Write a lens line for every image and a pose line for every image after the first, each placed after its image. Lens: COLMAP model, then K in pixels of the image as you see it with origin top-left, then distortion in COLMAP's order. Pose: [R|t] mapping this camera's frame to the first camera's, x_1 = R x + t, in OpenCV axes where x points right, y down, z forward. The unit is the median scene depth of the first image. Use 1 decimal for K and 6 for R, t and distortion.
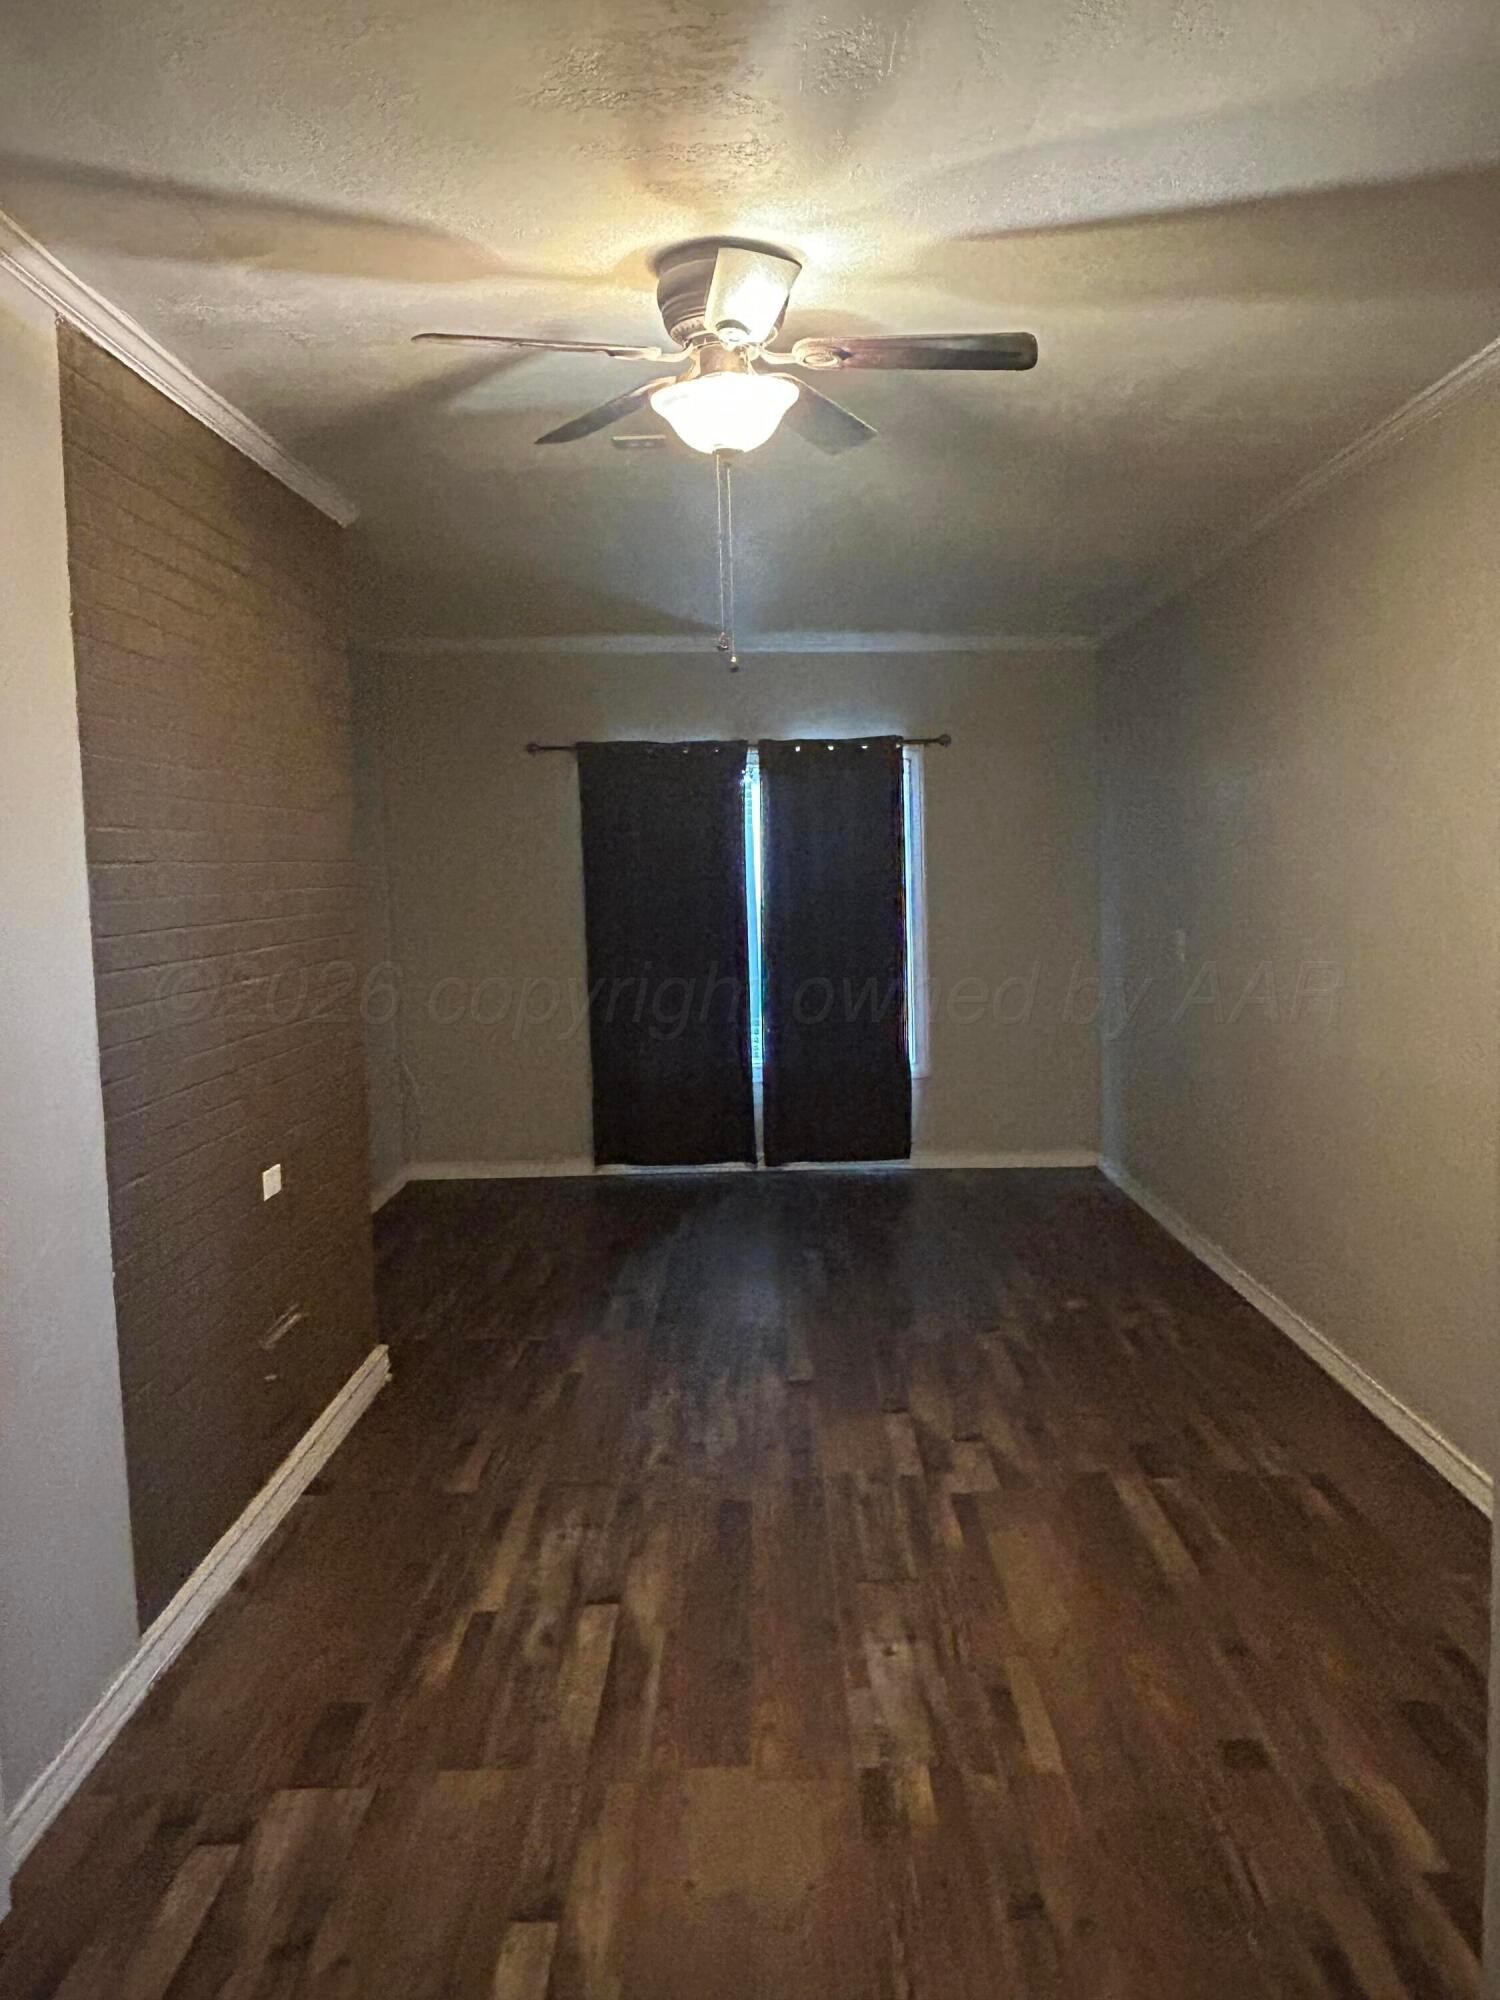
lens RADIAL K [[1411.7, 0, 744.6], [0, 1411.7, 1007.8], [0, 0, 1]] dist [0.005057, -0.004497]
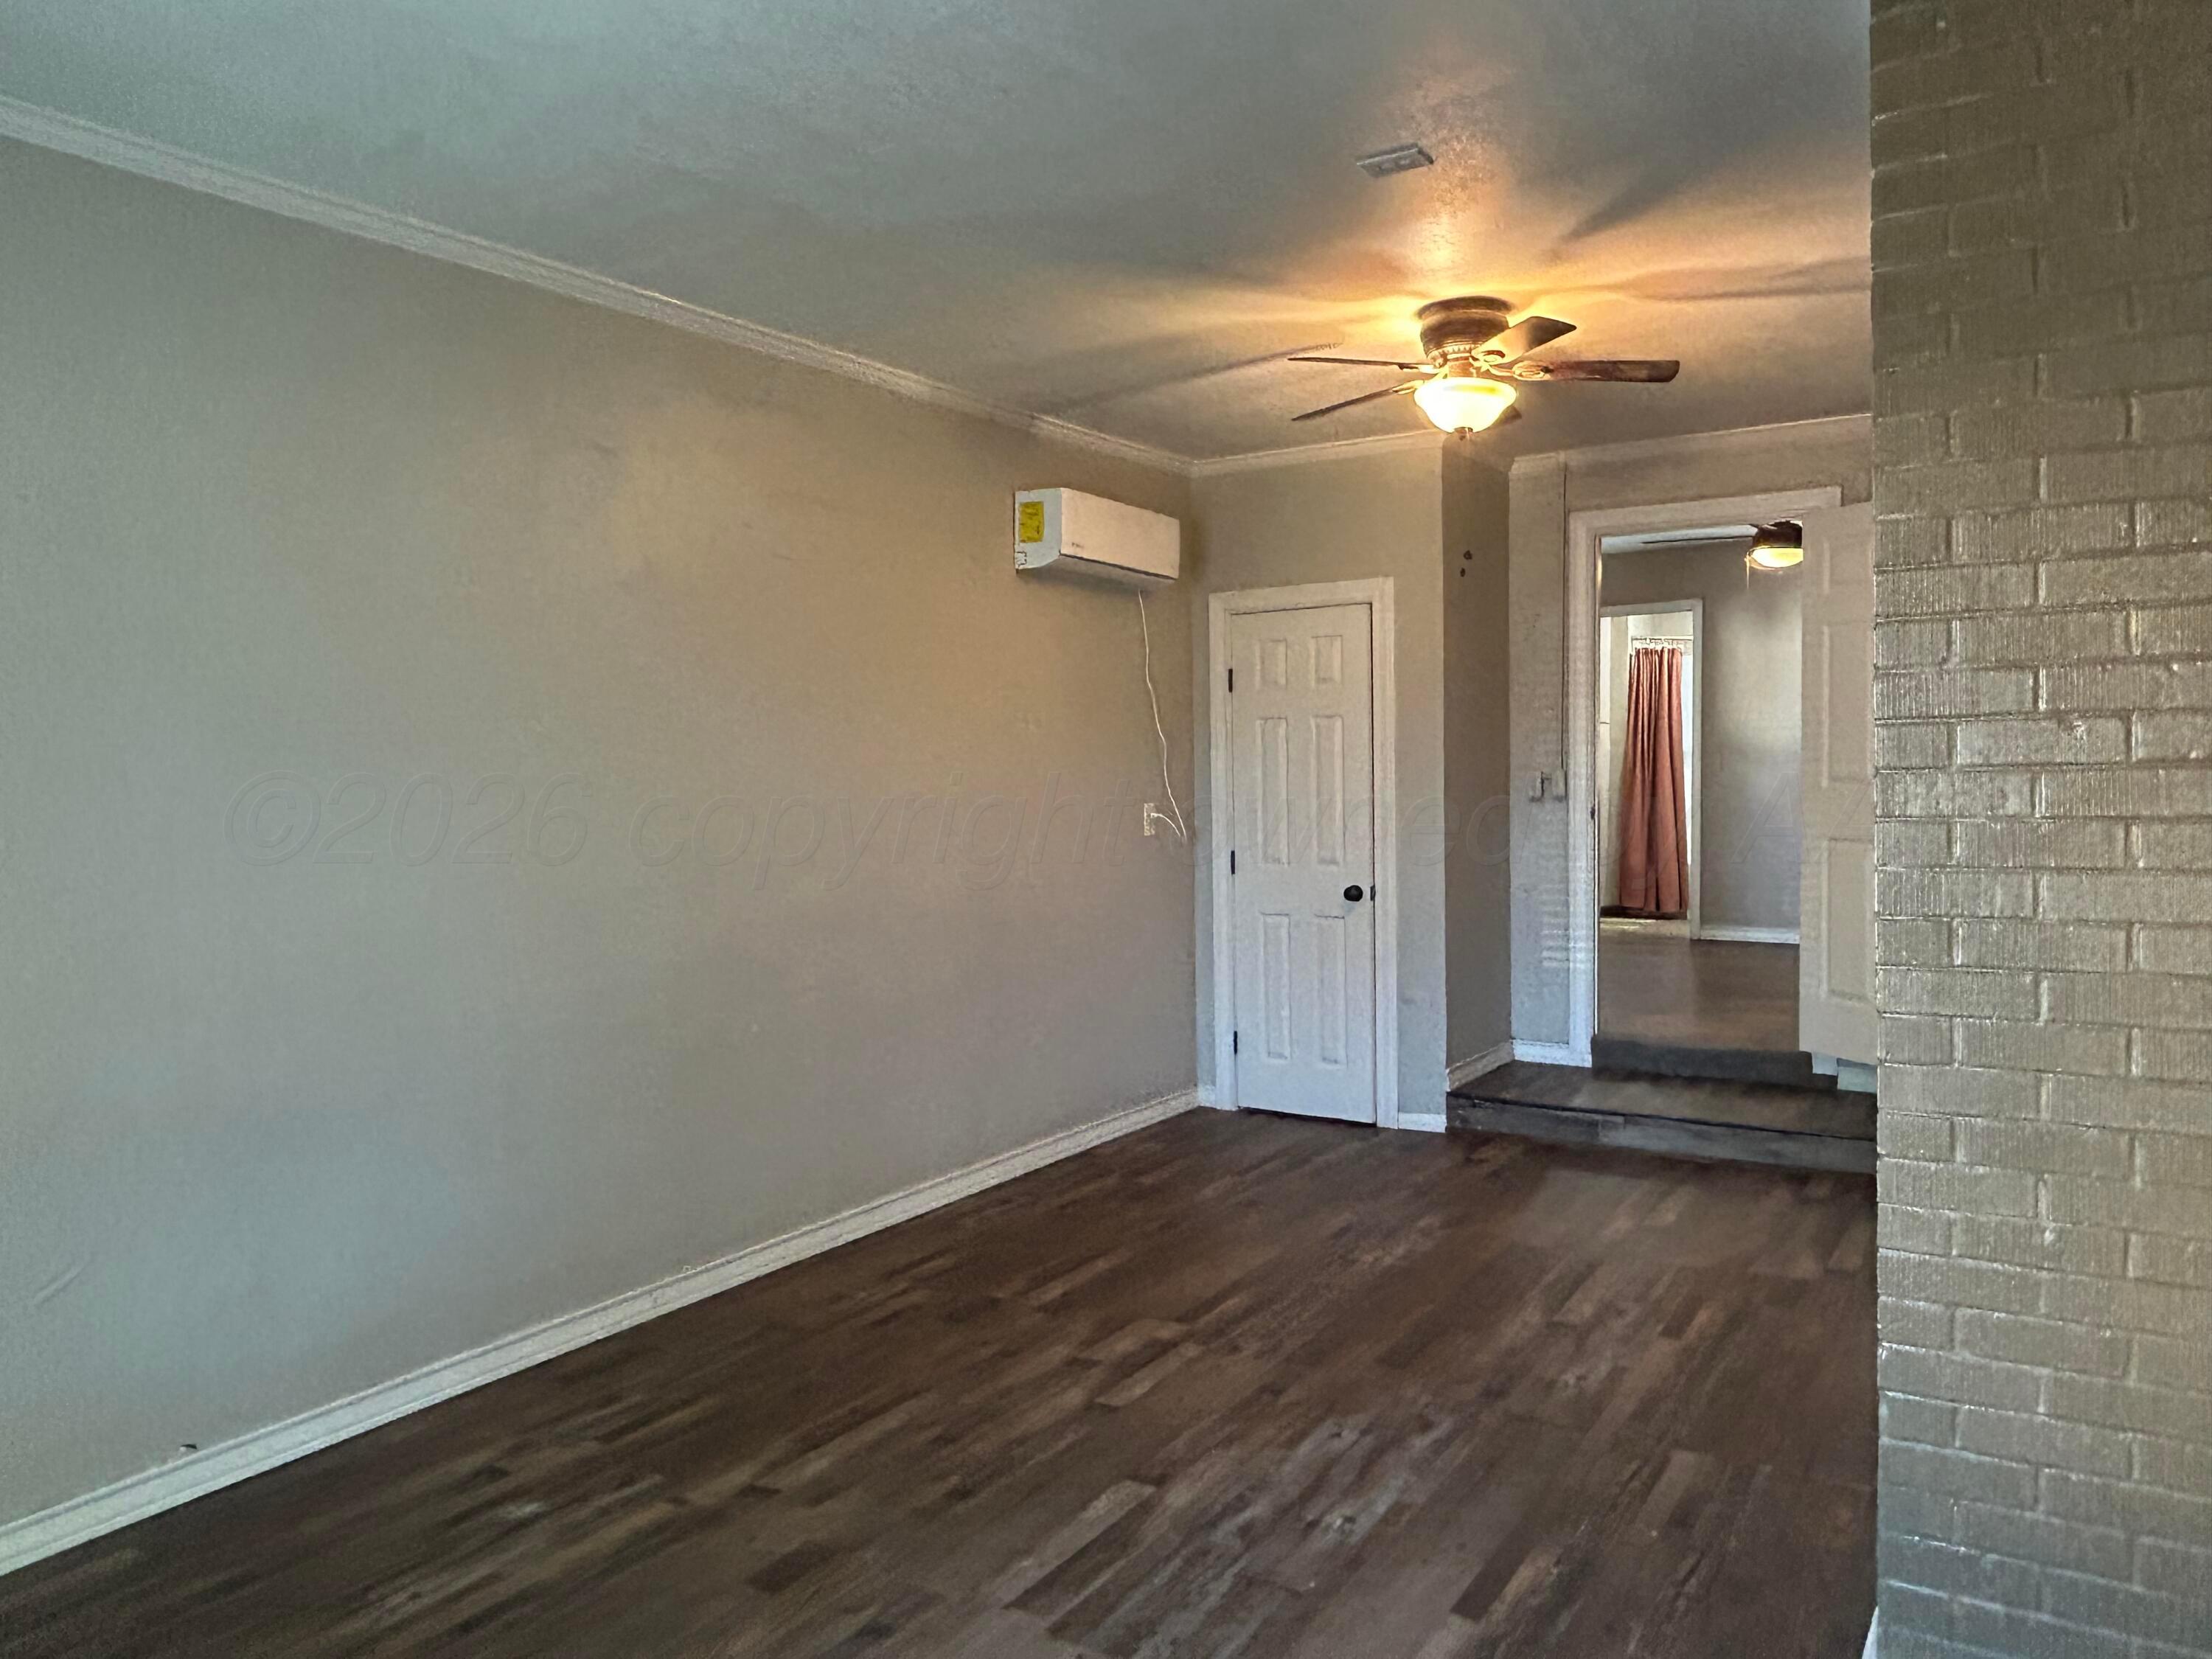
lens RADIAL K [[1561.4, 0, 1093.3], [0, 1561.4, 818.1], [0, 0, 1]] dist [0.005057, -0.004497]
pose [[-0.842693, 0.020398, 0.538008, -0.397108], [0.092554, 0.989894, 0.107438, -0.141139], [-0.530379, 0.140332, -0.836065, 1.860488]]
